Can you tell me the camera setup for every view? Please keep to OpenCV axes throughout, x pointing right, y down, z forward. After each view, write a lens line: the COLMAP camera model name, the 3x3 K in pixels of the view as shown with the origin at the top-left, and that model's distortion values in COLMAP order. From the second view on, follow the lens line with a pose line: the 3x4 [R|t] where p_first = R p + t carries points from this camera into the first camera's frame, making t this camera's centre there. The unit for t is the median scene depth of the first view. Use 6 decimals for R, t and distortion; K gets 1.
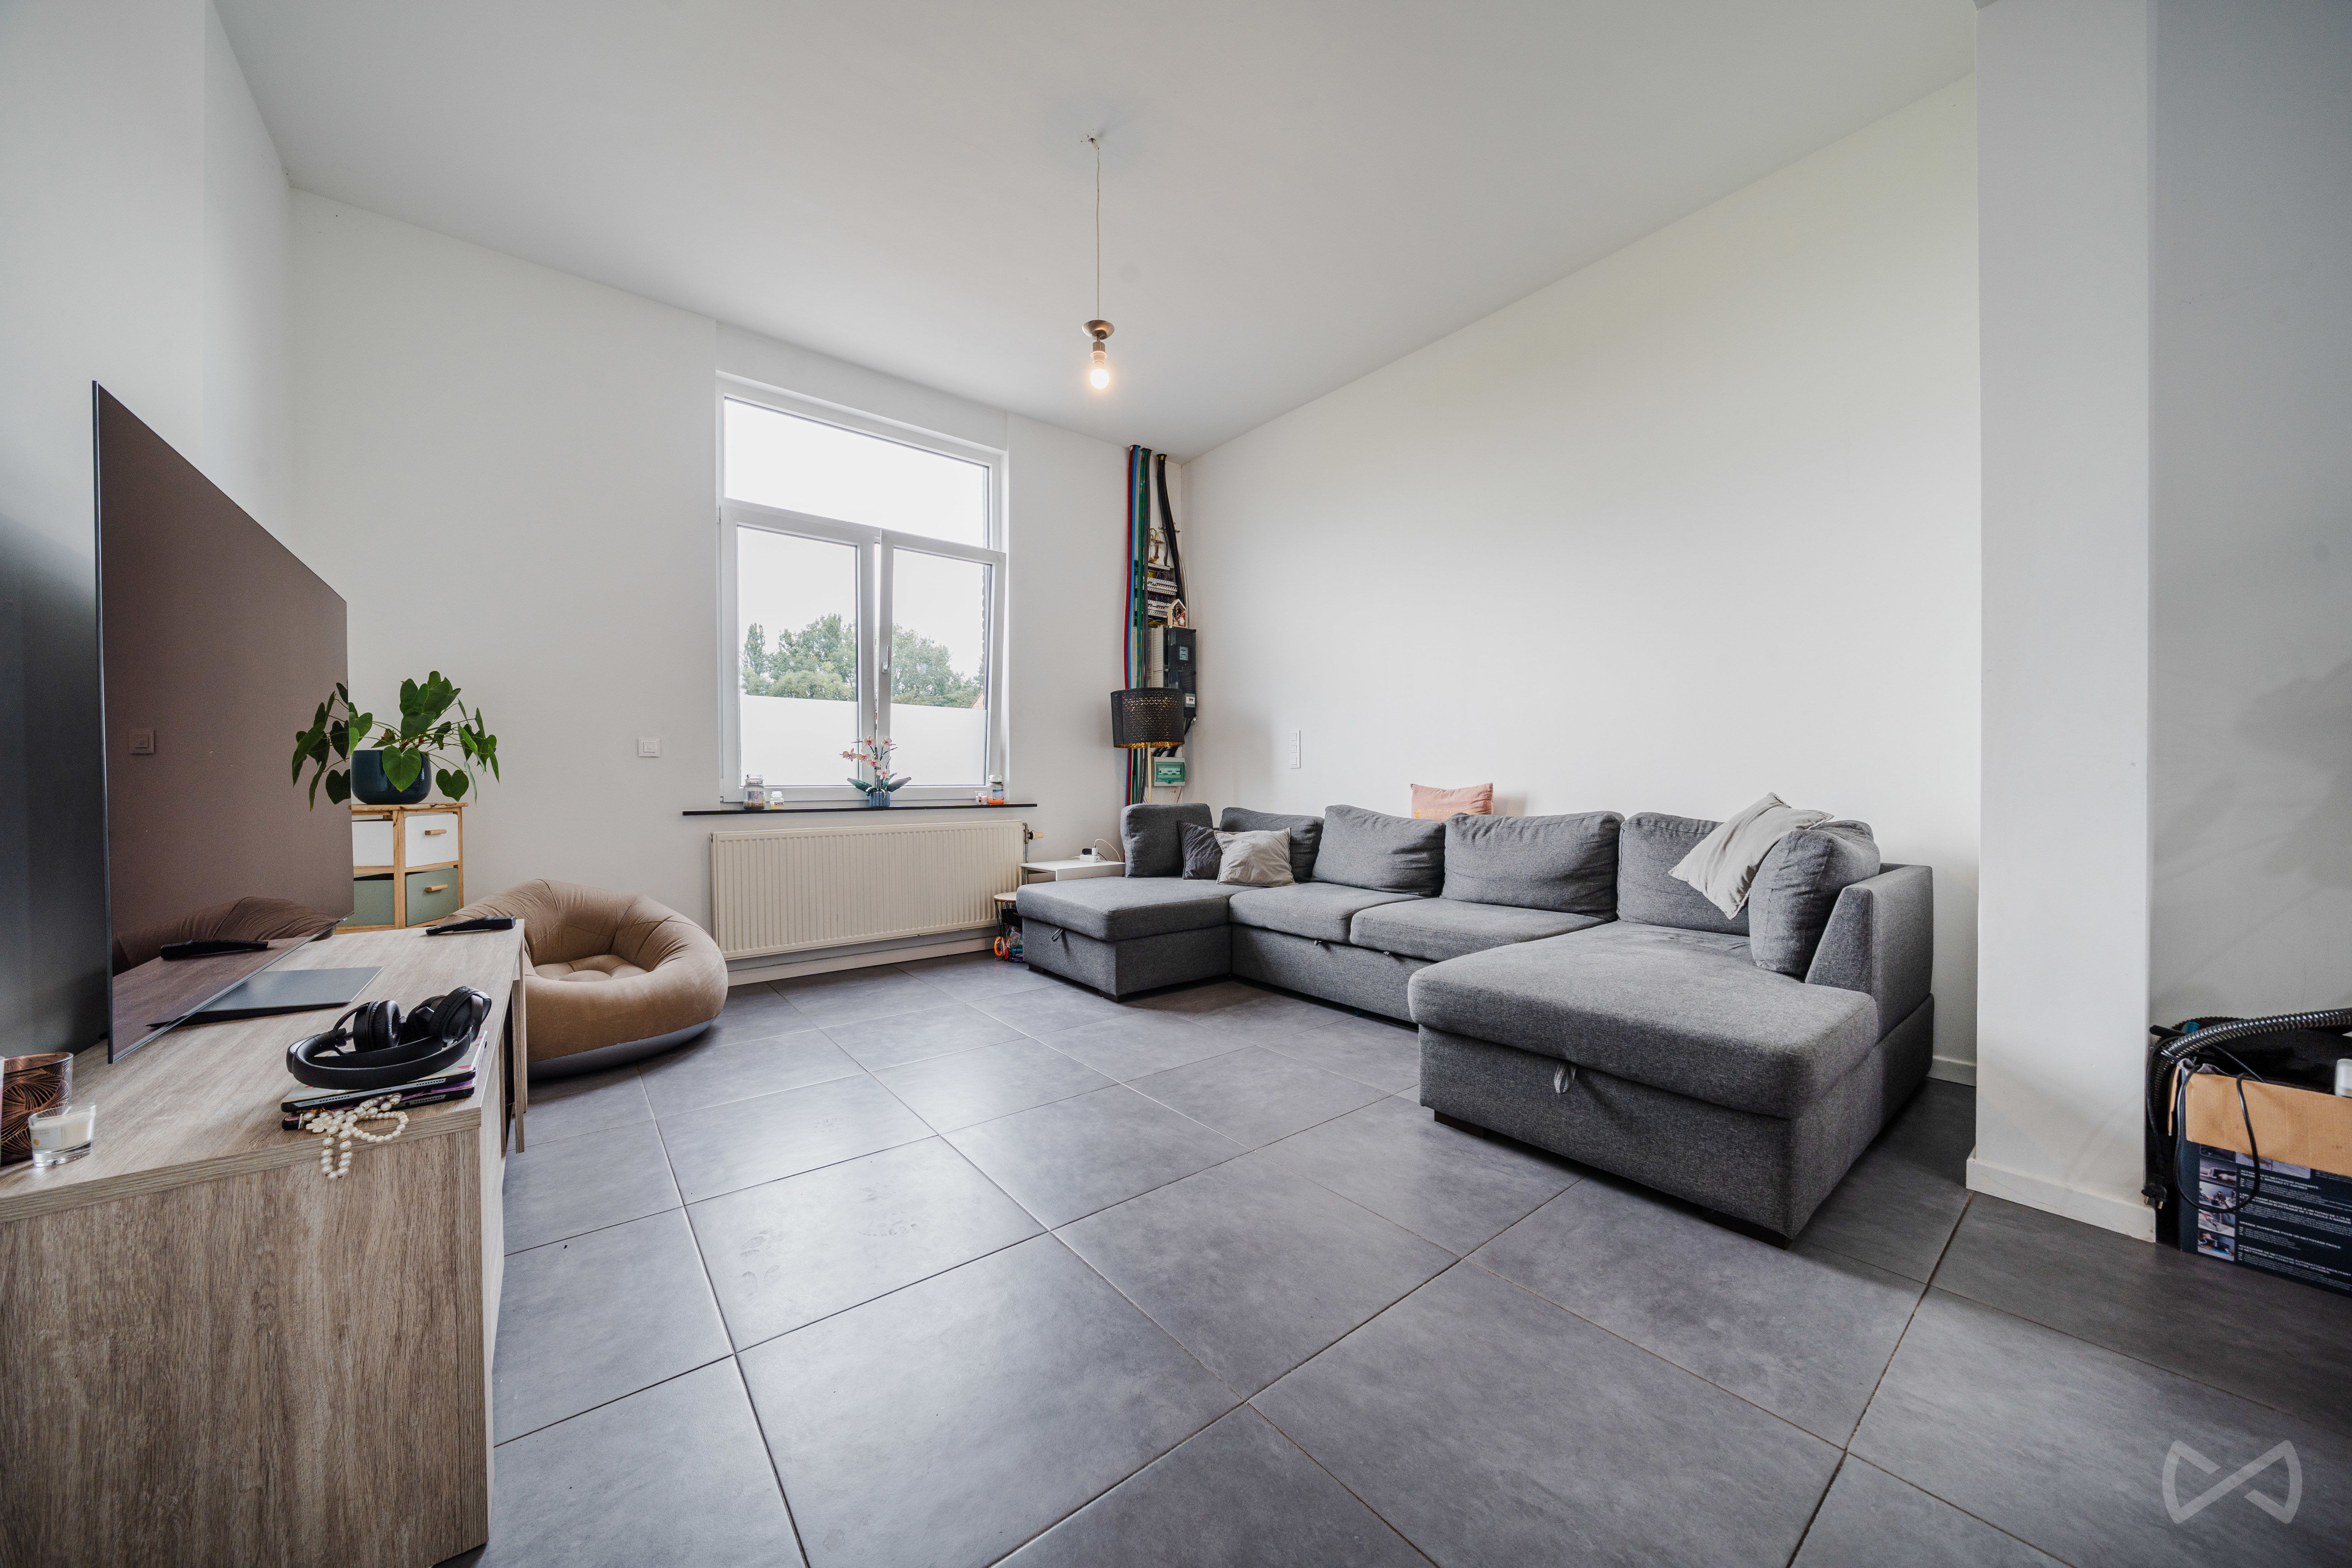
lens RADIAL K [[801.1, 0, 1173.1], [0, 801.1, 788.8], [0, 0, 1]] dist [0.001715, 0.000134]
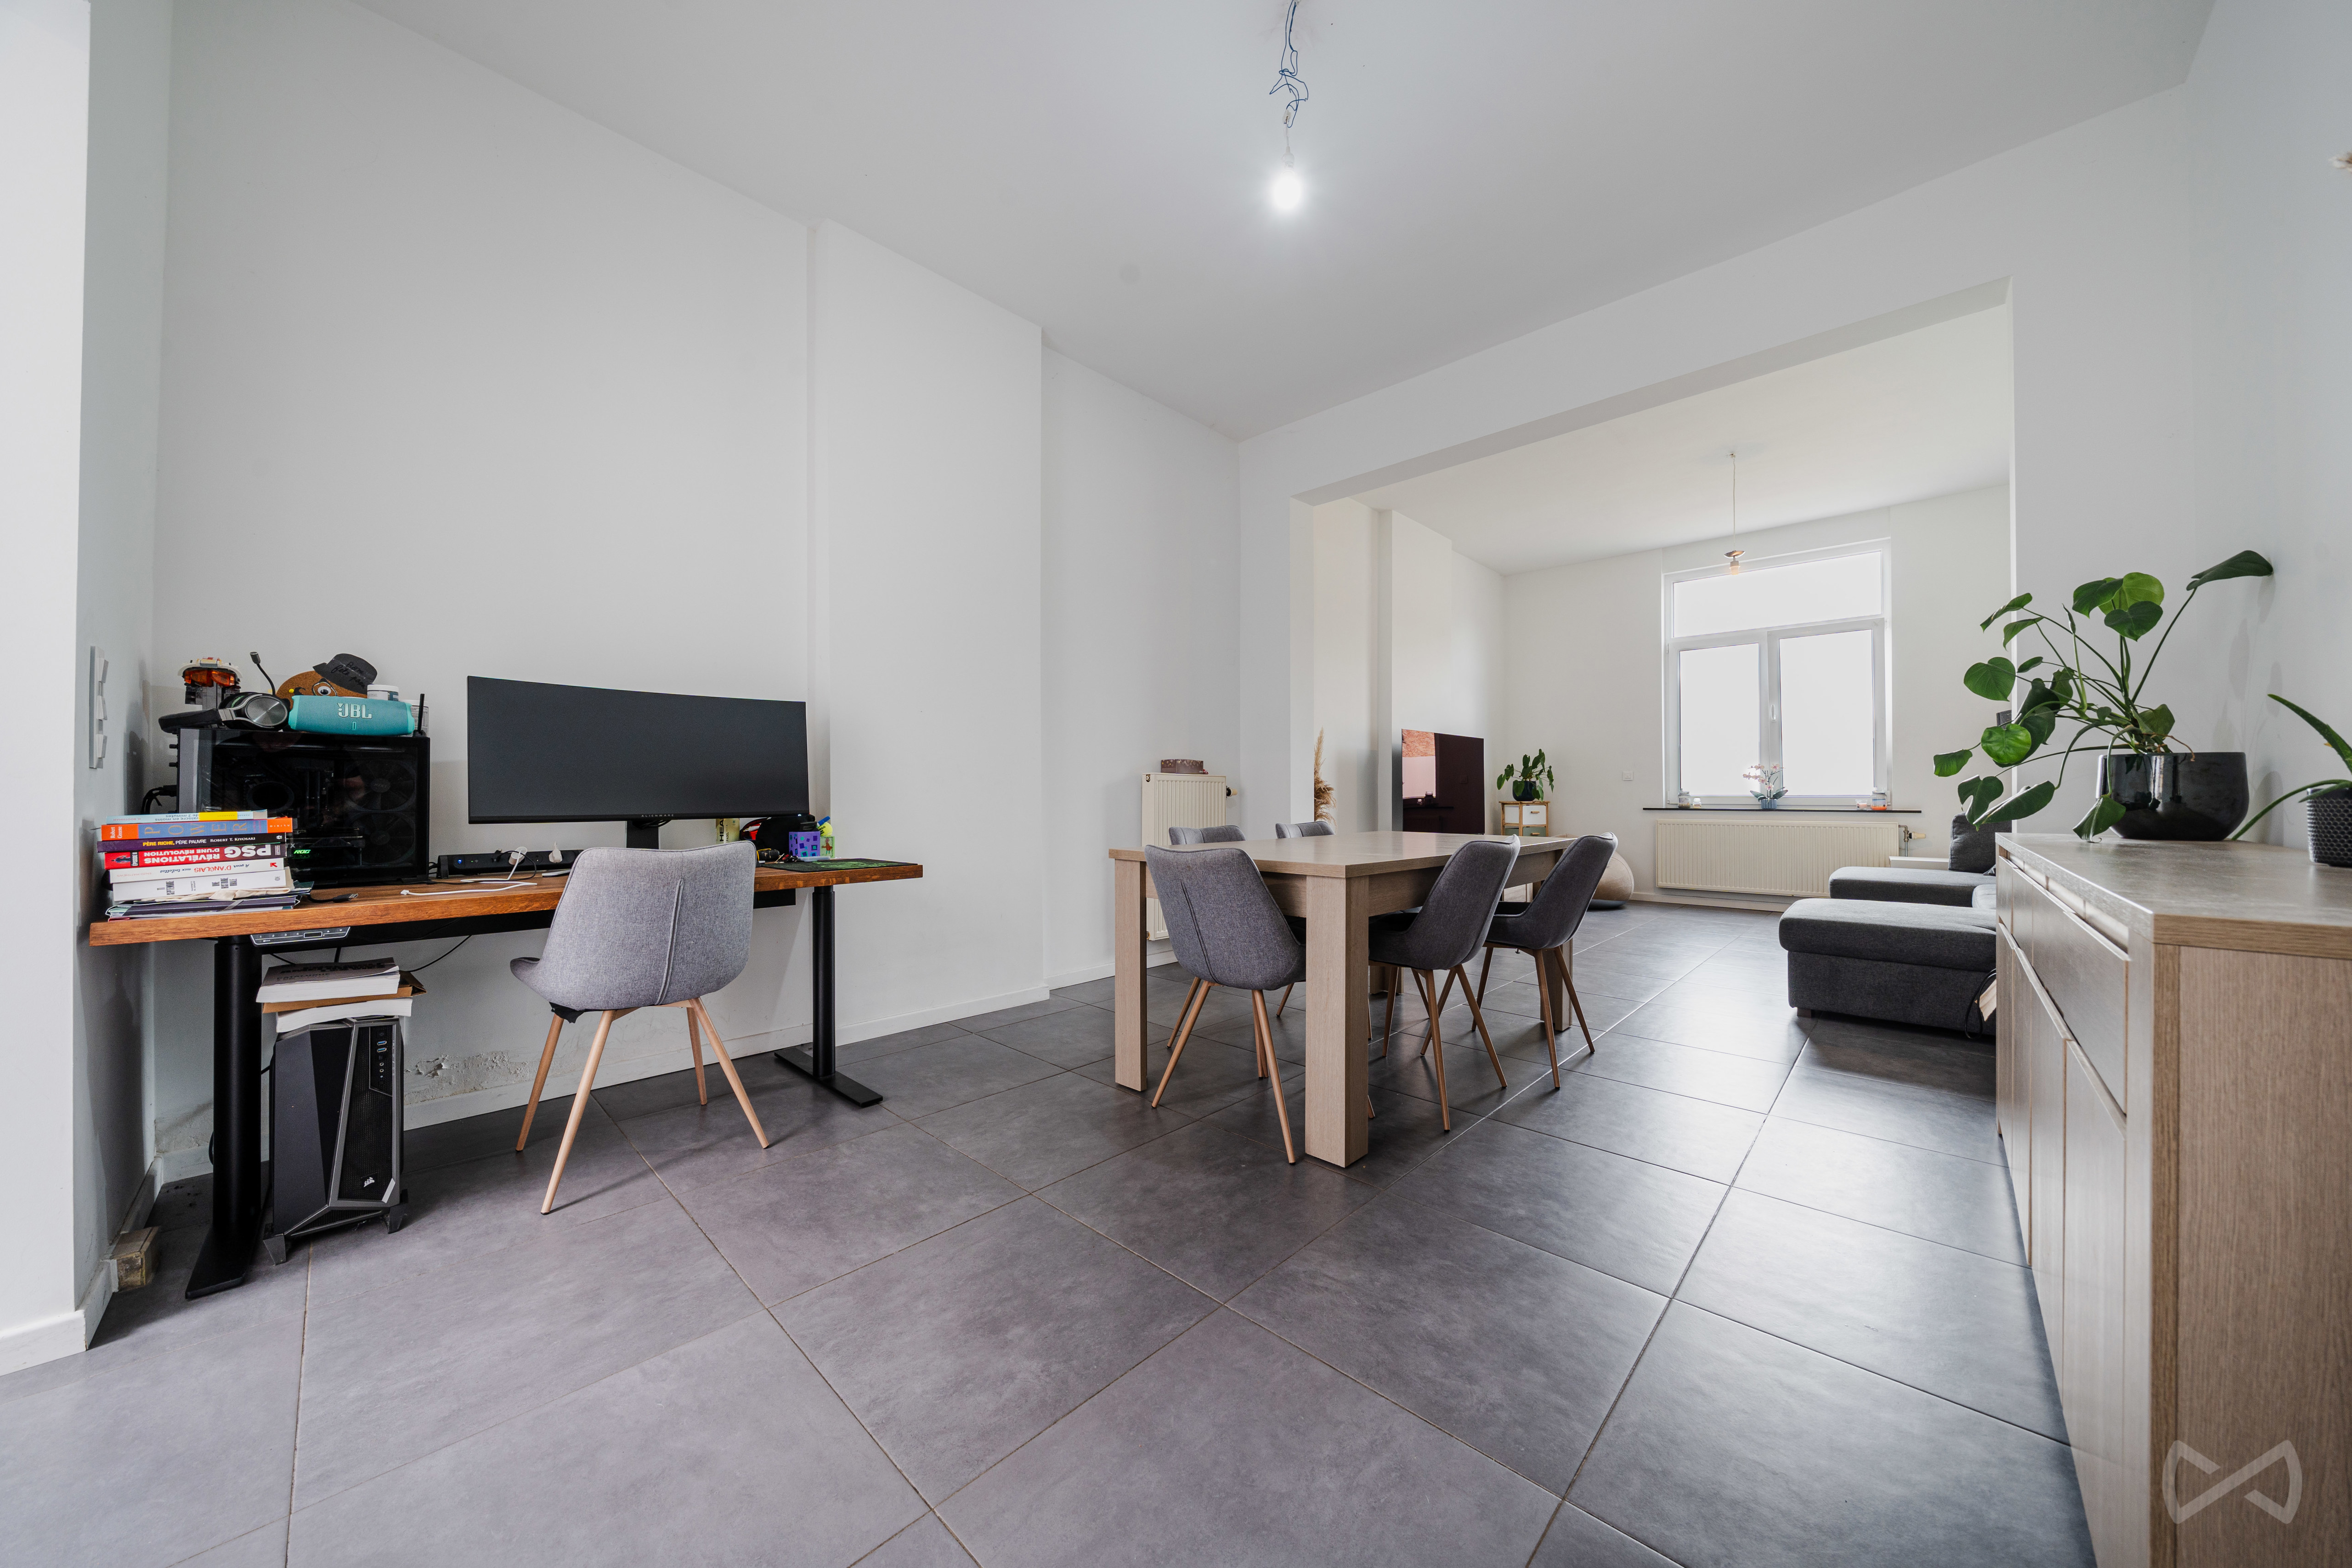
lens RADIAL K [[801.1, 0, 1170.3], [0, 801.1, 787.3], [0, 0, 1]] dist [0.001715, 0.000134]
pose [[0.126854, -0.003131, -0.991916, 1.033492], [-0.003090, 0.999989, -0.003551, -0.010051], [0.991917, 0.003516, 0.126843, -0.352800]]
